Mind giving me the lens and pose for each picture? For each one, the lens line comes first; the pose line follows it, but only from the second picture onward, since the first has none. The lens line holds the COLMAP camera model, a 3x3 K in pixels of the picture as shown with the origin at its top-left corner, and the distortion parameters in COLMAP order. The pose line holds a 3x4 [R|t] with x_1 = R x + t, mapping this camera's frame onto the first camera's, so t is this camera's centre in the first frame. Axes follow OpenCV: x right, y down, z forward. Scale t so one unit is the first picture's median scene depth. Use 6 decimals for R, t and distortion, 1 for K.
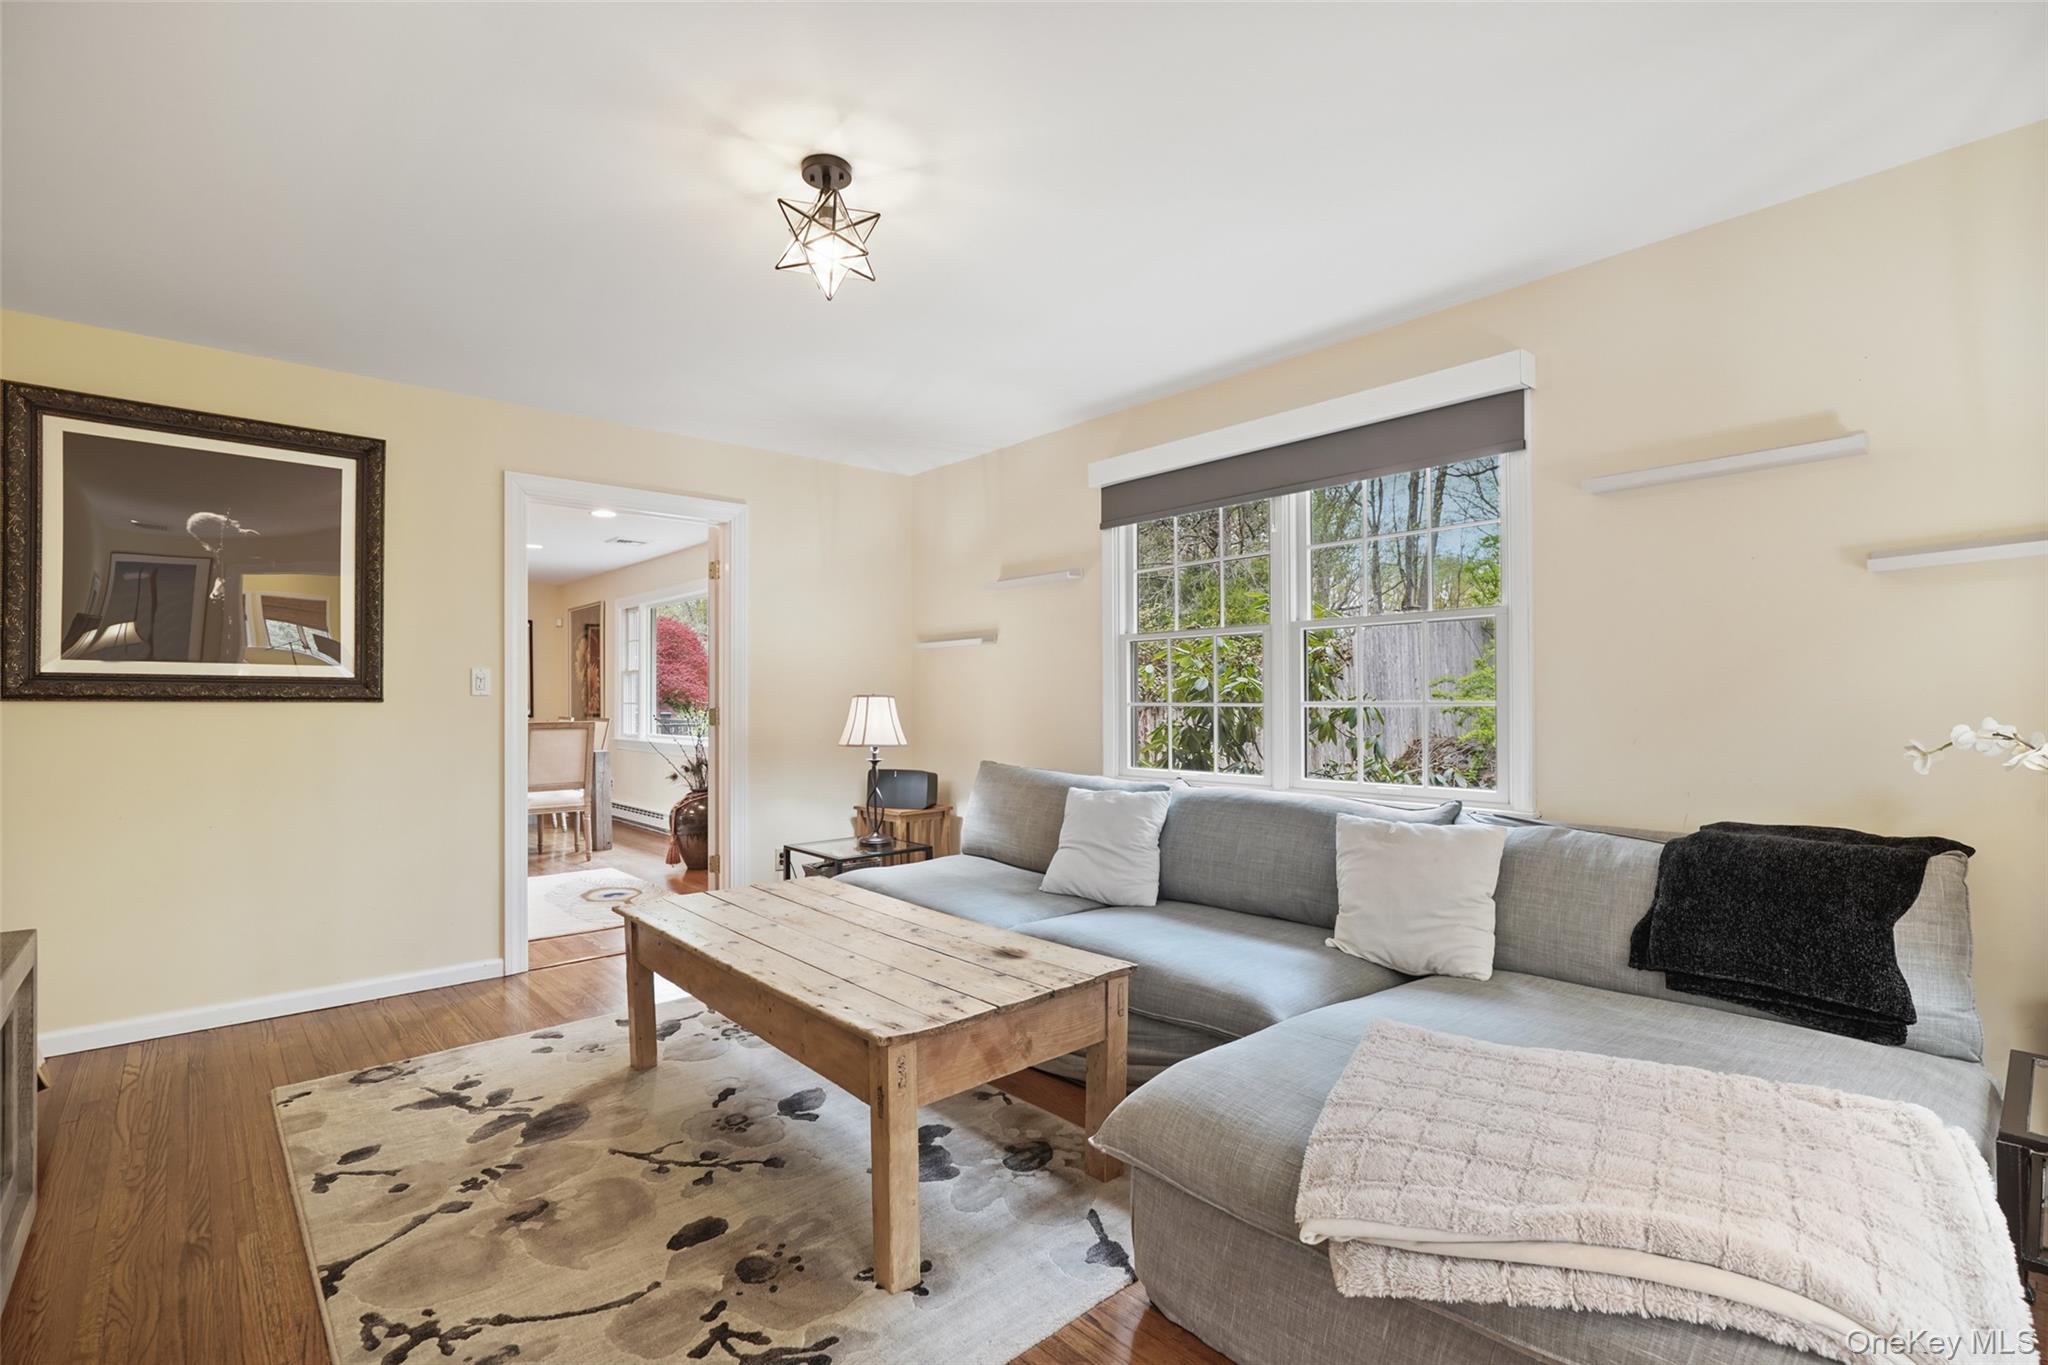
lens RADIAL K [[933.4, 0, 1020.8], [0, 933.4, 694.5], [0, 0, 1]] dist [-0.009097, 0.002391]
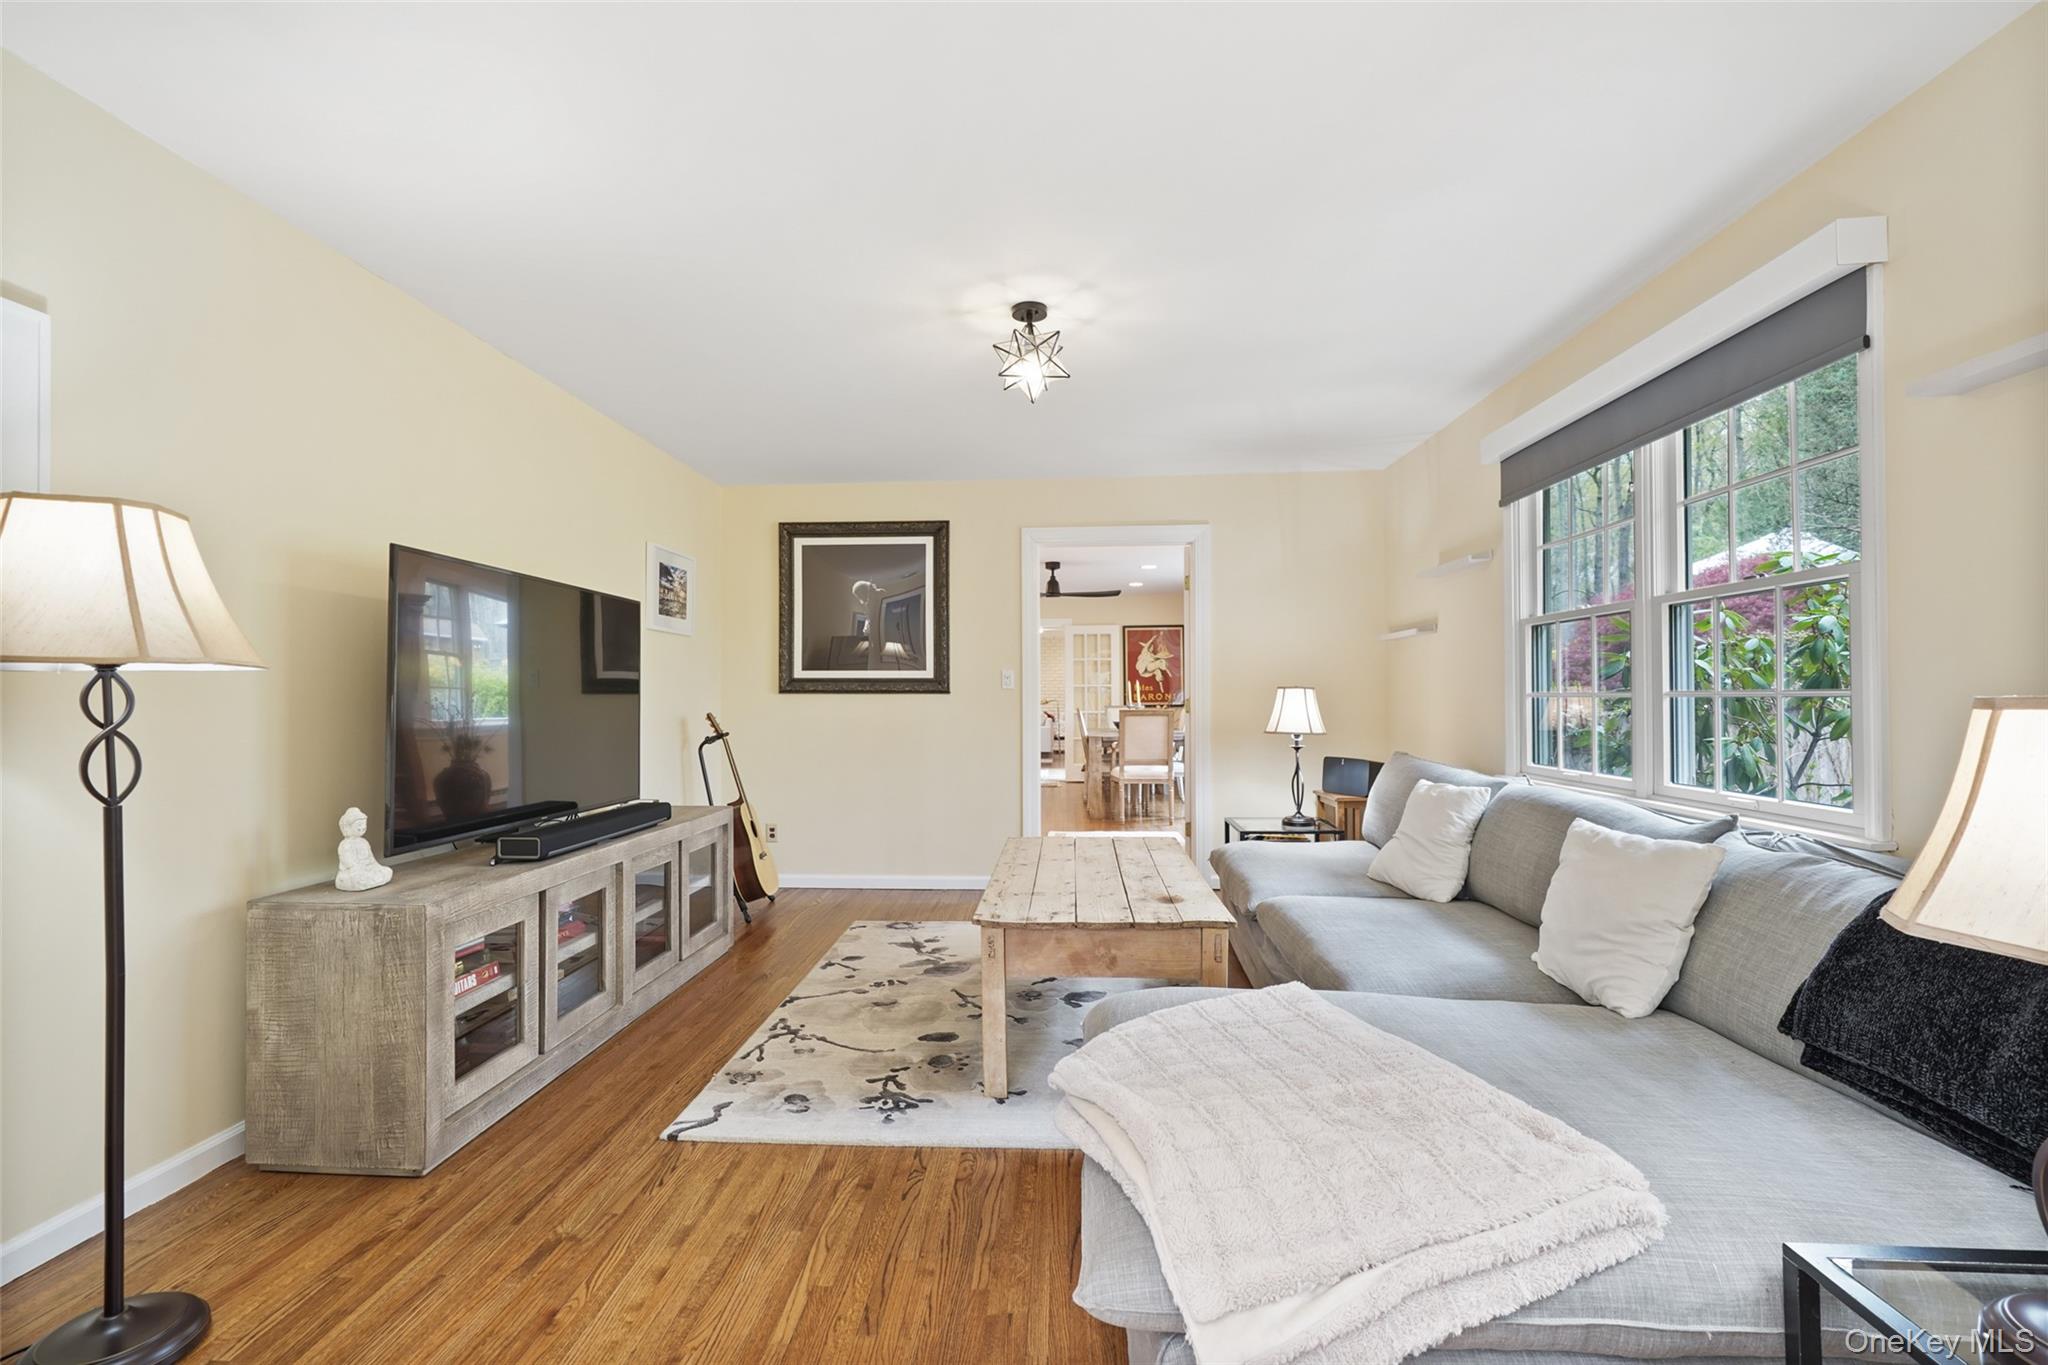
lens RADIAL K [[933.4, 0, 998.1], [0, 933.4, 686.8], [0, 0, 1]] dist [-0.009097, 0.002391]
pose [[0.698977, -0.007214, -0.715108, 0.650324], [0.007814, 0.999966, -0.002450, 0.001524], [0.715102, -0.003875, 0.699010, -0.007154]]
